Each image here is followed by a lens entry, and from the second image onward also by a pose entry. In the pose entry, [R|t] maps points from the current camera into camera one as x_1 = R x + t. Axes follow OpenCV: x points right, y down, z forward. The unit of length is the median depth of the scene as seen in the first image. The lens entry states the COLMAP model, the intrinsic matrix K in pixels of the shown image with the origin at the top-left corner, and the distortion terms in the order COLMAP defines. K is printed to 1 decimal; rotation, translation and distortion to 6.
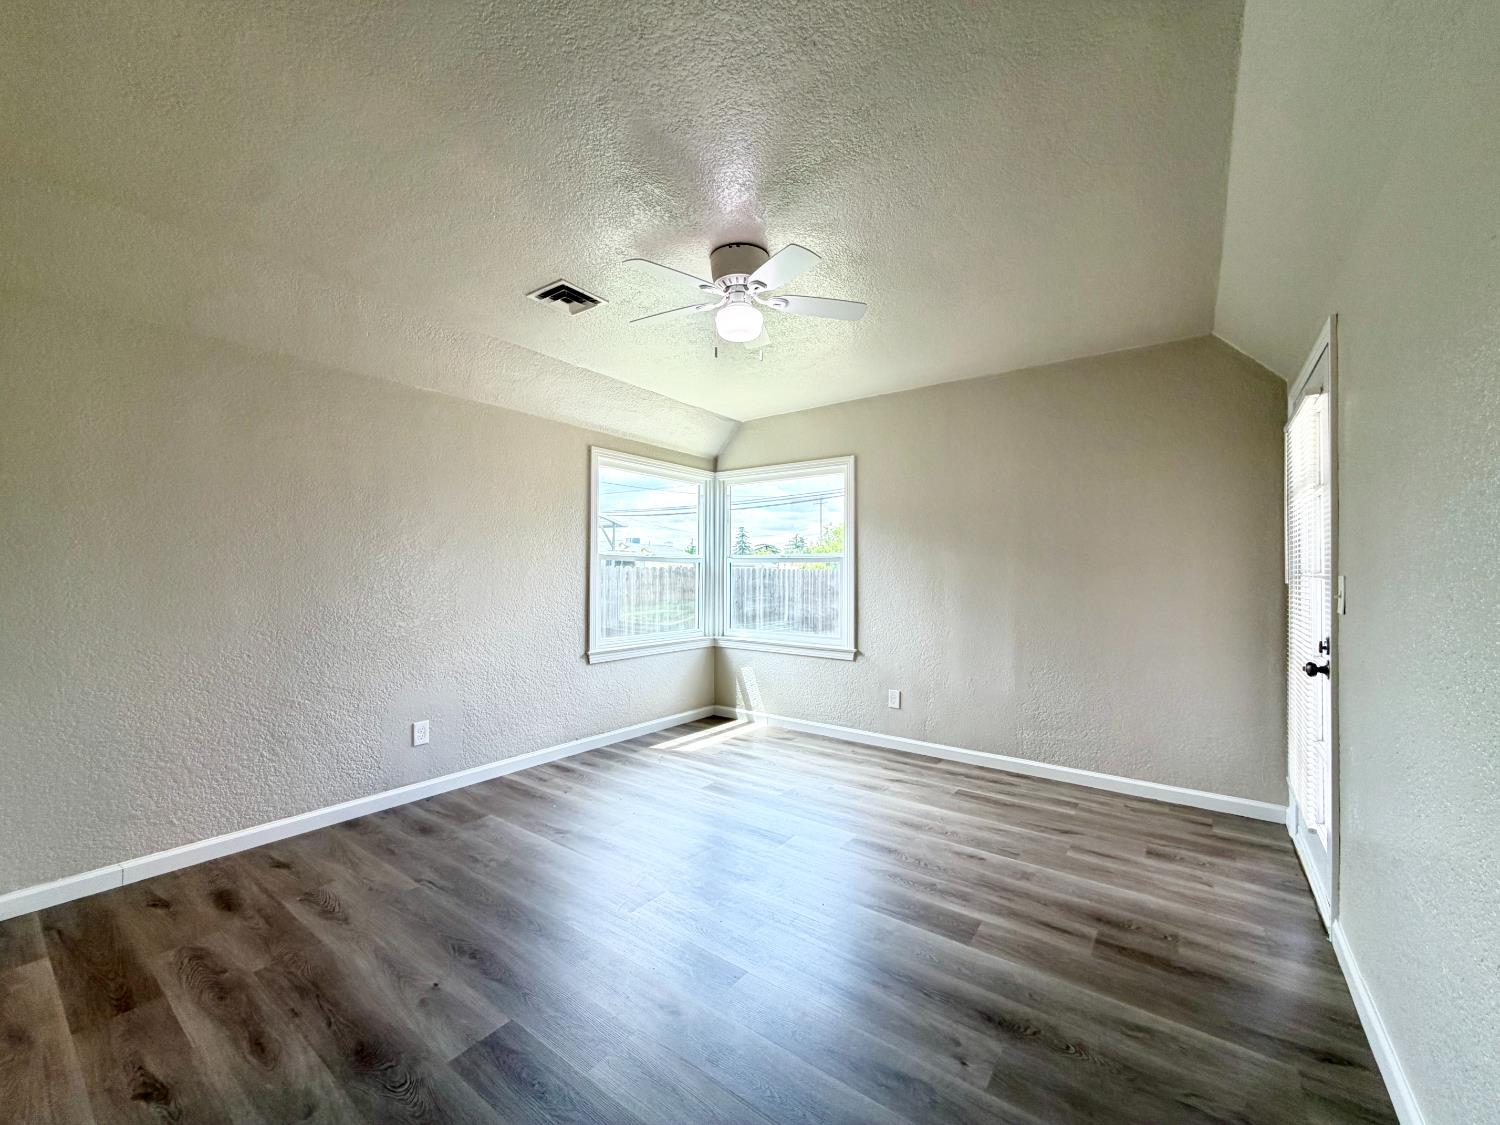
lens RADIAL K [[595.8, 0, 747.6], [0, 595.8, 563.3], [0, 0, 1]] dist [-0.000931, -0.000128]
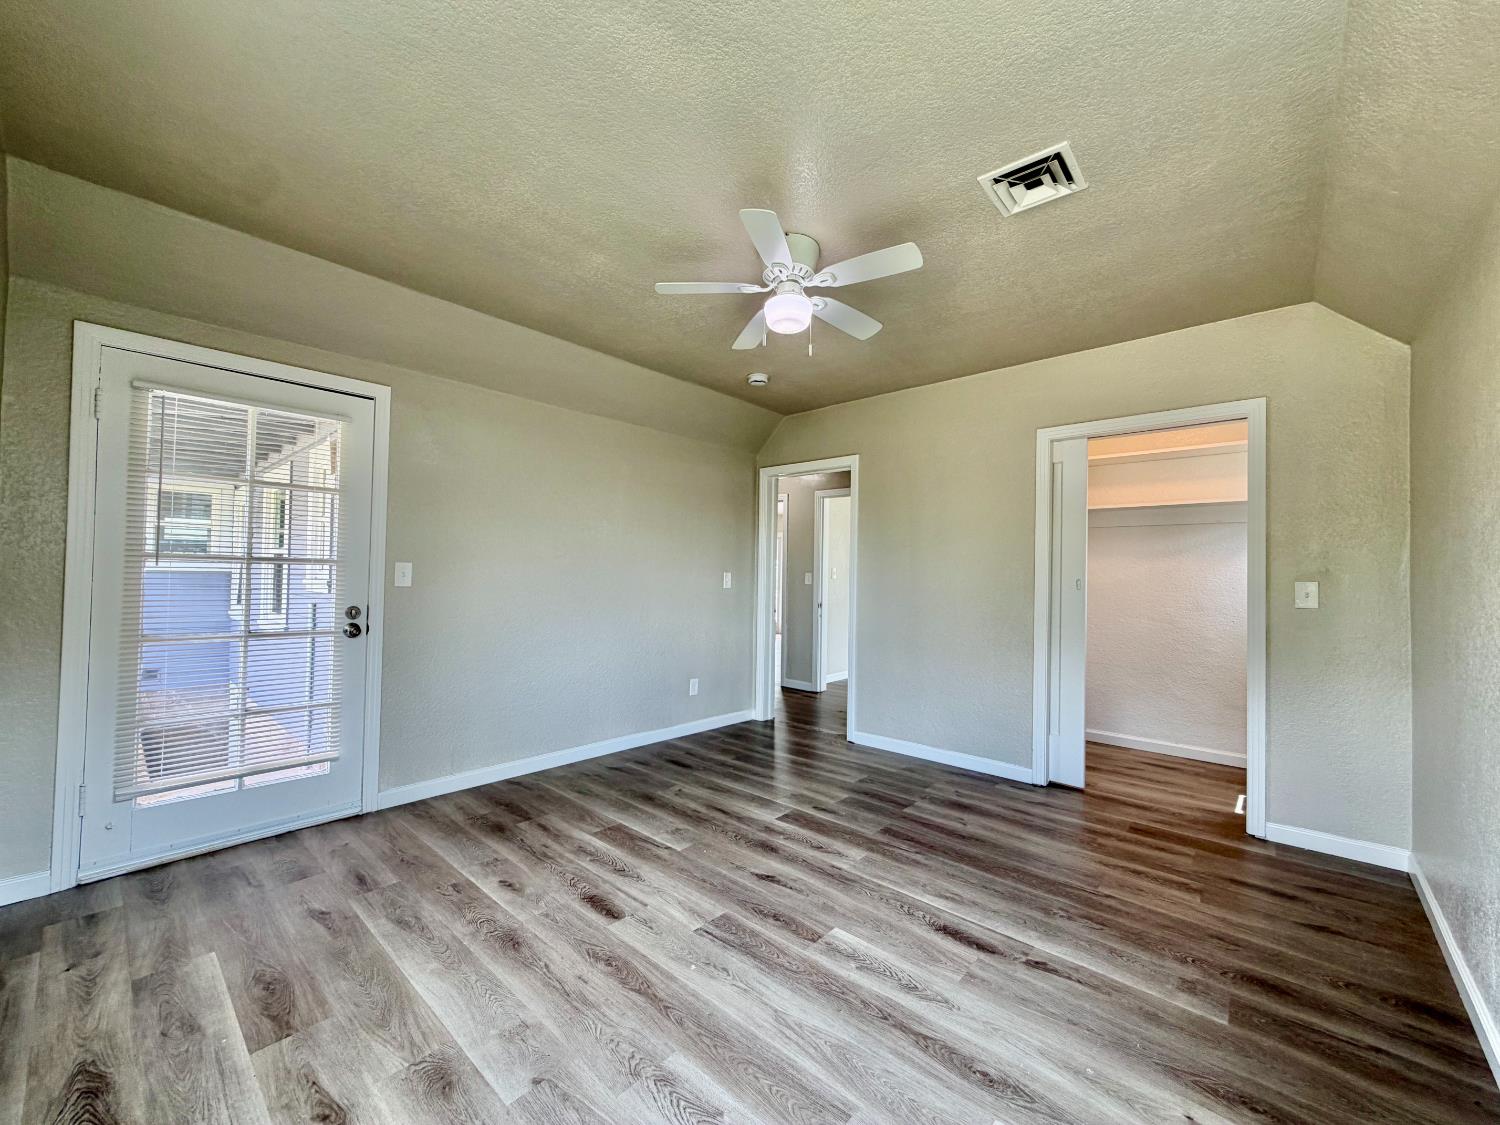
lens RADIAL K [[595.8, 0, 747.6], [0, 595.8, 563.3], [0, 0, 1]] dist [-0.000931, -0.000128]
pose [[-0.994836, -0.021287, 0.099240, -0.054035], [-0.024635, 0.999164, -0.032624, 0.041041], [-0.098462, -0.034901, -0.994529, 1.976879]]
